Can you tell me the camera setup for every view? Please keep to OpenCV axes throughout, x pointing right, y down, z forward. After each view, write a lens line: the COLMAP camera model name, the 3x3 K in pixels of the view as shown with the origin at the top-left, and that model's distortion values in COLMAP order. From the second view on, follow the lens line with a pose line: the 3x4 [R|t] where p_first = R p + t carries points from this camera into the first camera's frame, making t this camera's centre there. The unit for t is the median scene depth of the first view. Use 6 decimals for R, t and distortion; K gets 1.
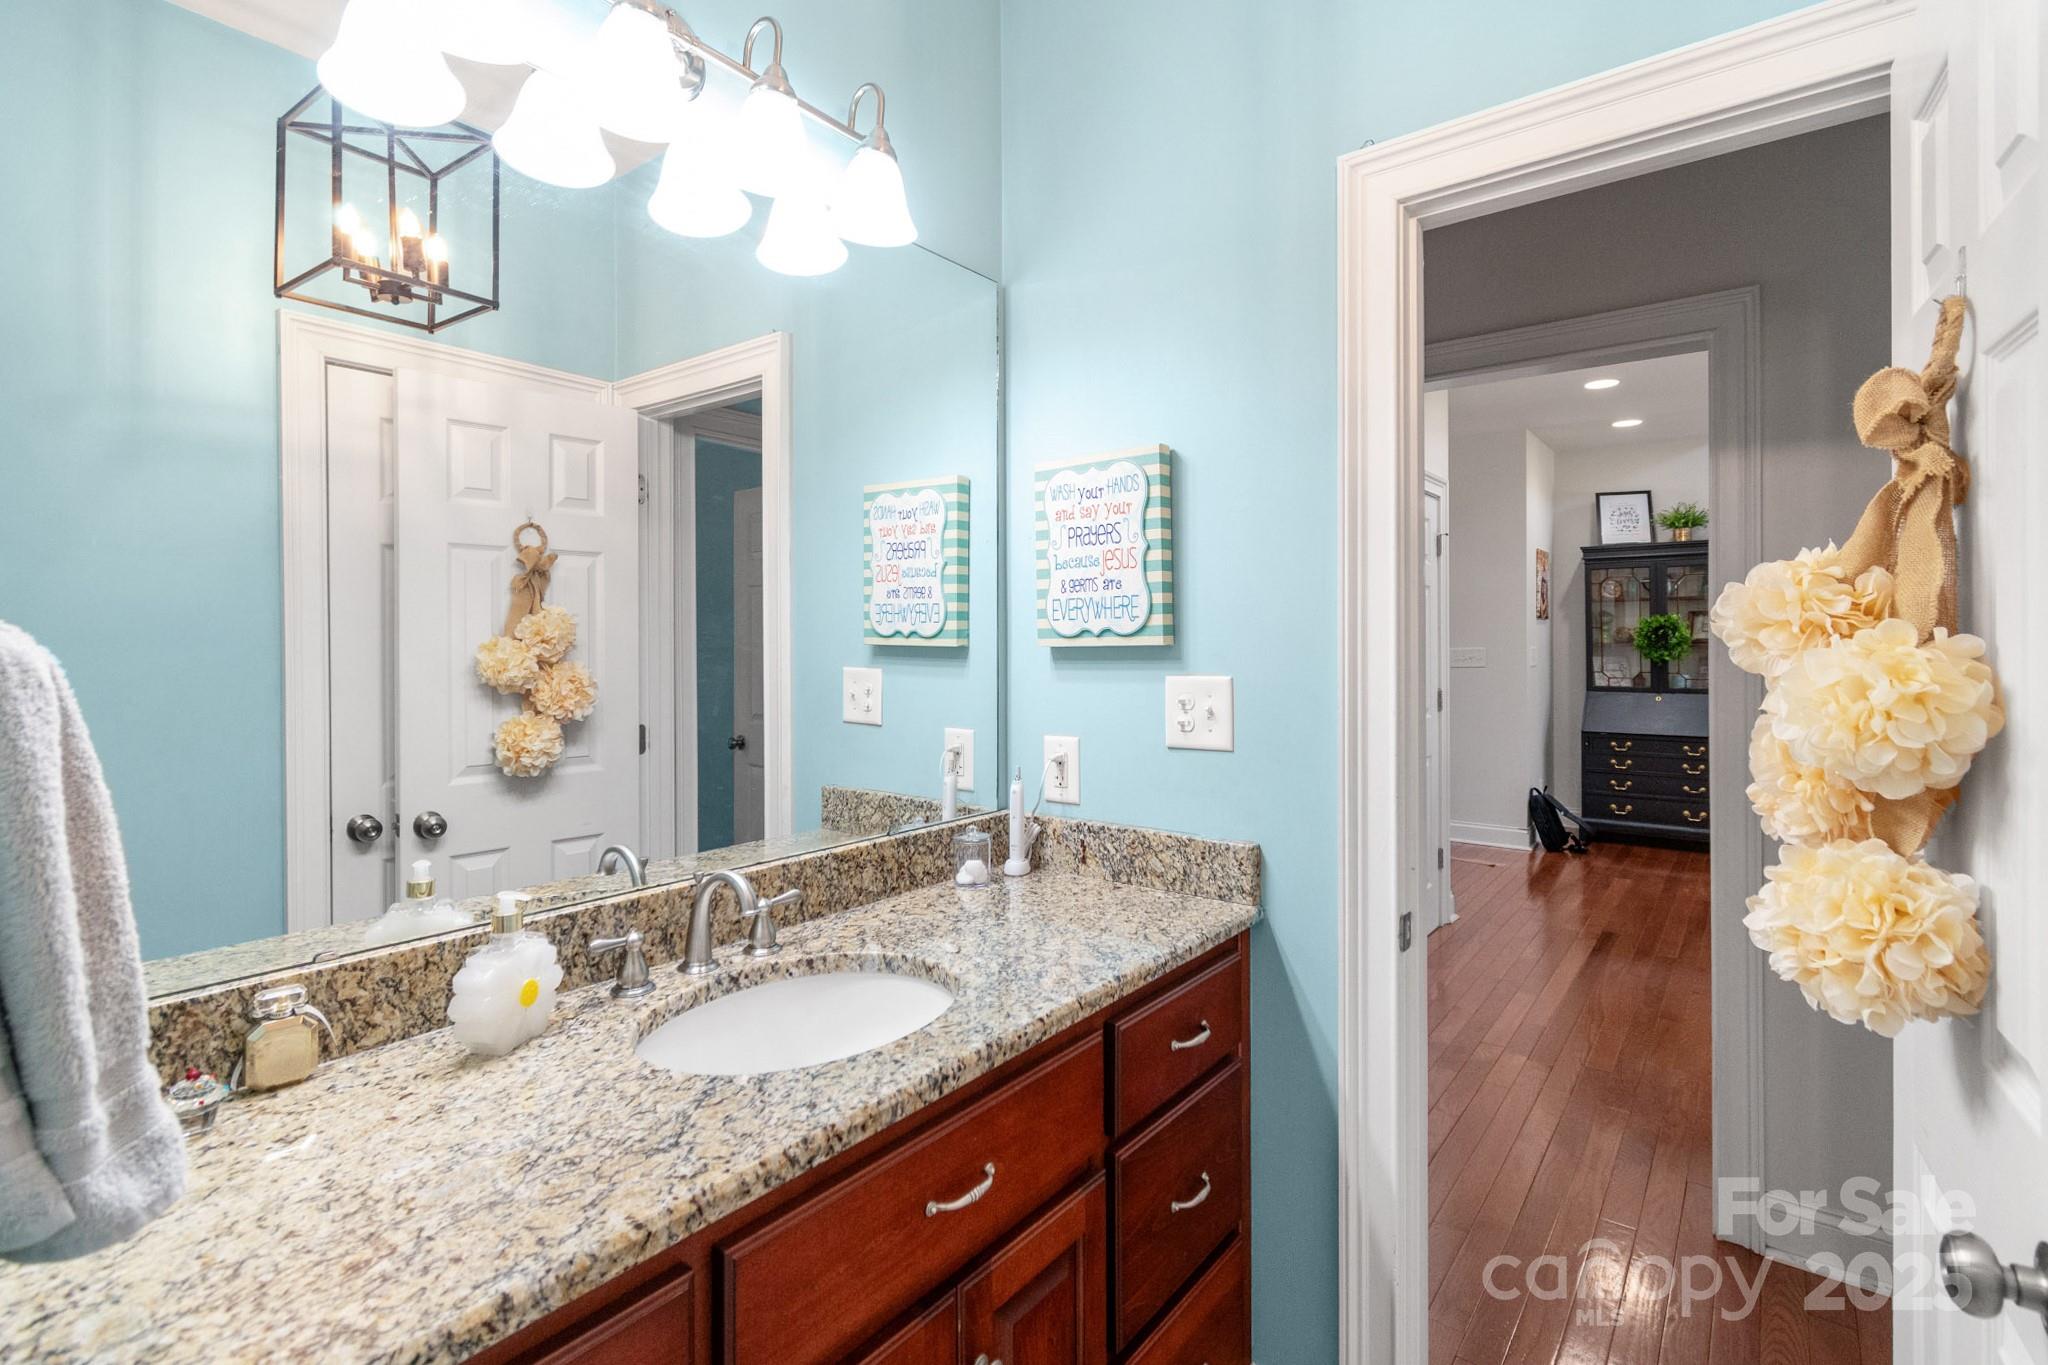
lens RADIAL K [[947.8, 0, 1026.0], [0, 947.8, 636.2], [0, 0, 1]] dist [-0.002238, -0.000294]
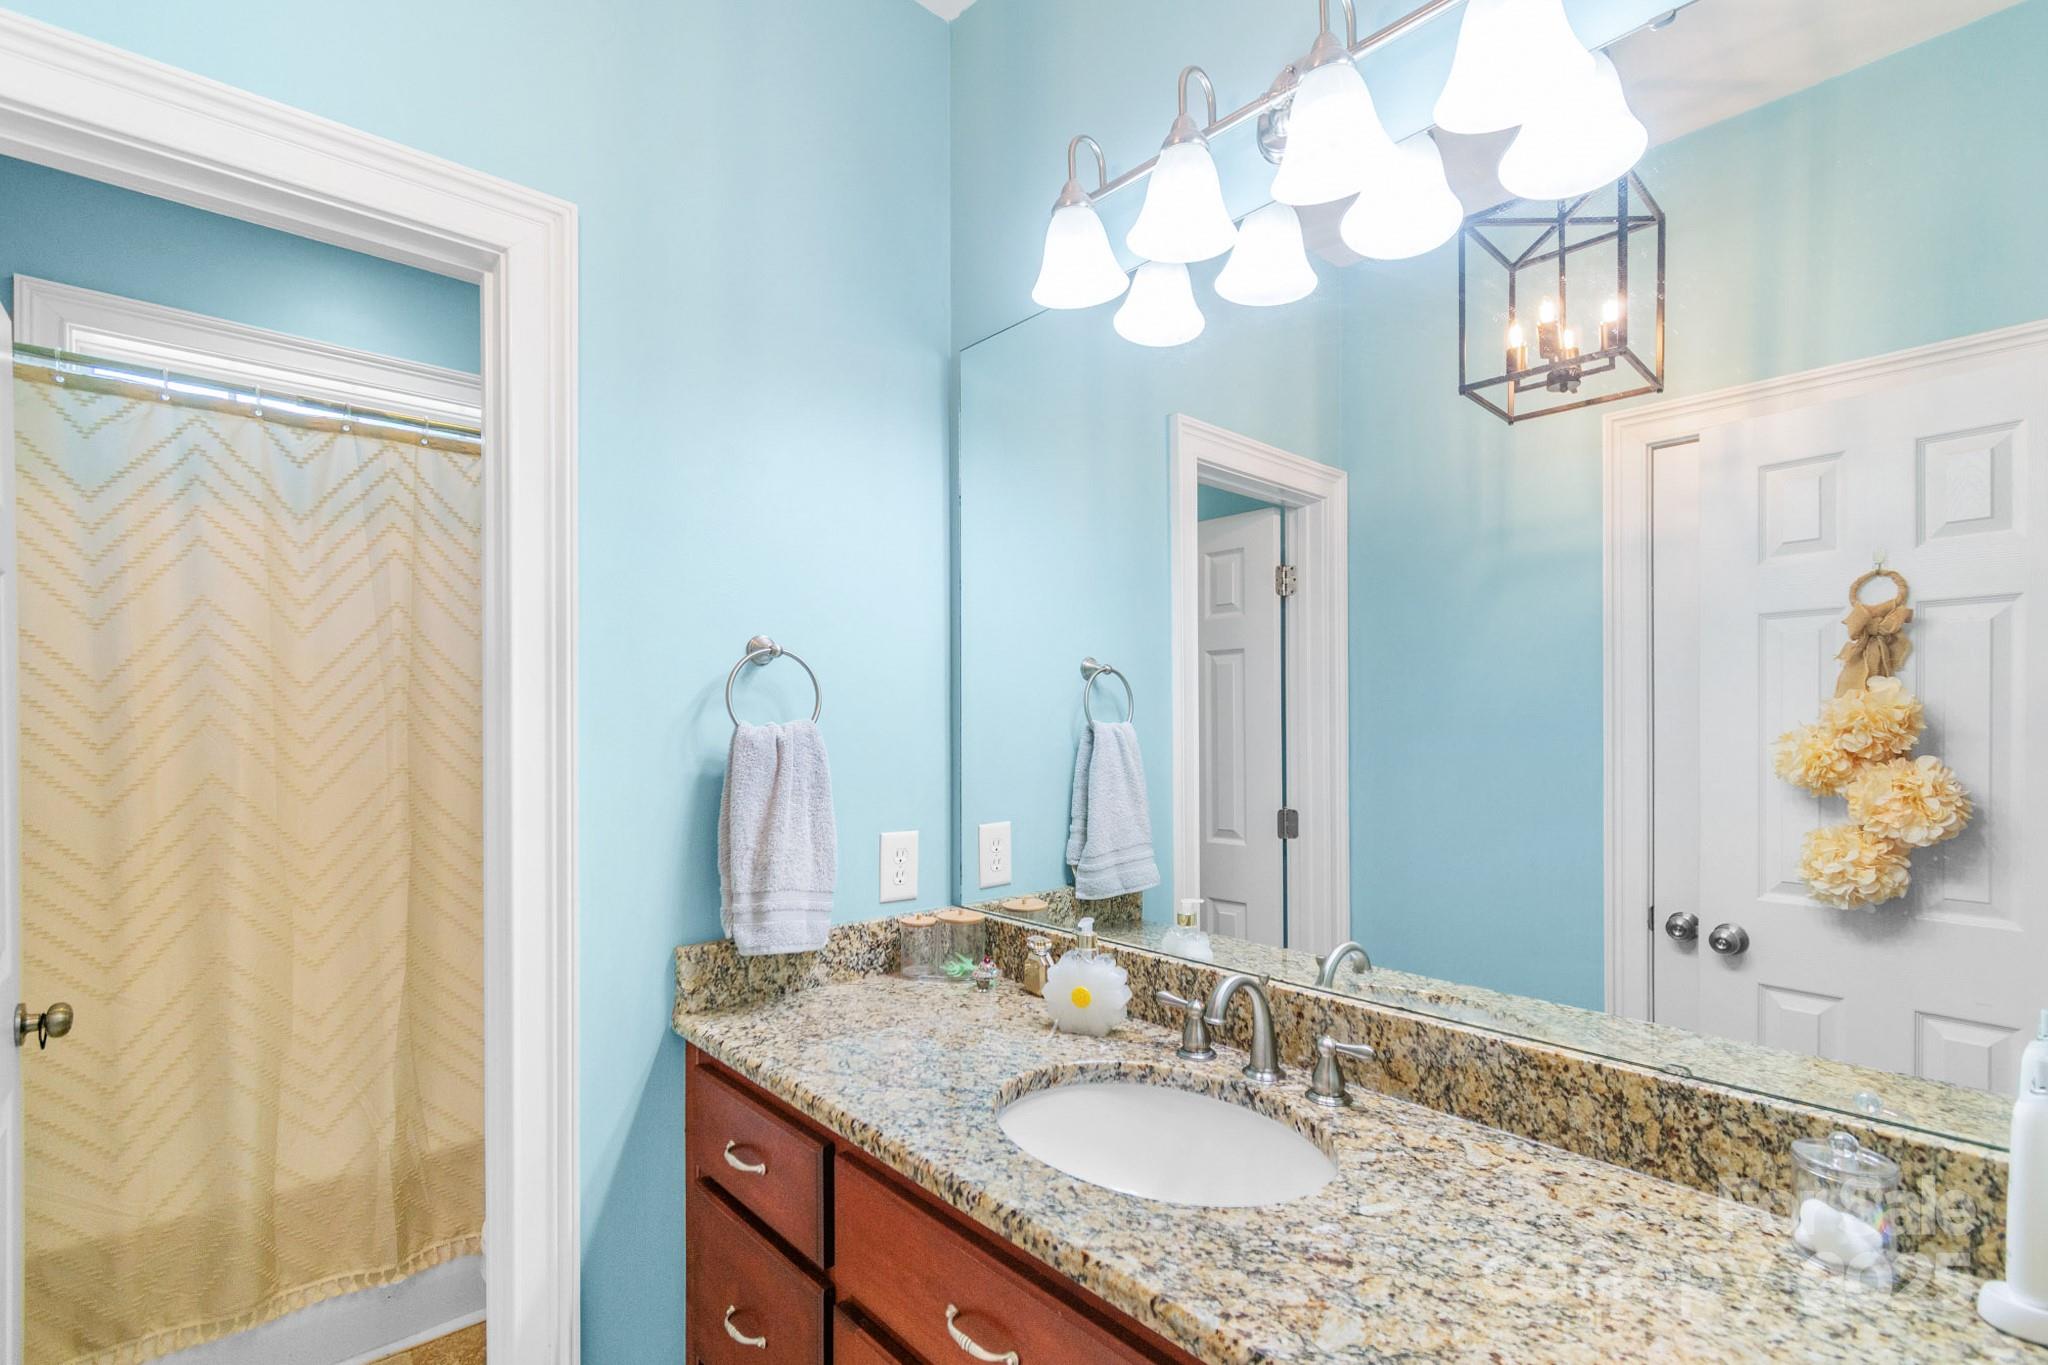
lens RADIAL K [[943.6, 0, 1027.1], [0, 943.6, 740.9], [0, 0, 1]] dist [-0.000627, -0.000085]
pose [[-0.175173, 0.016639, -0.984397, 0.526173], [0.003284, 0.999861, 0.016316, -0.000985], [0.984532, -0.000375, -0.175203, 0.784283]]
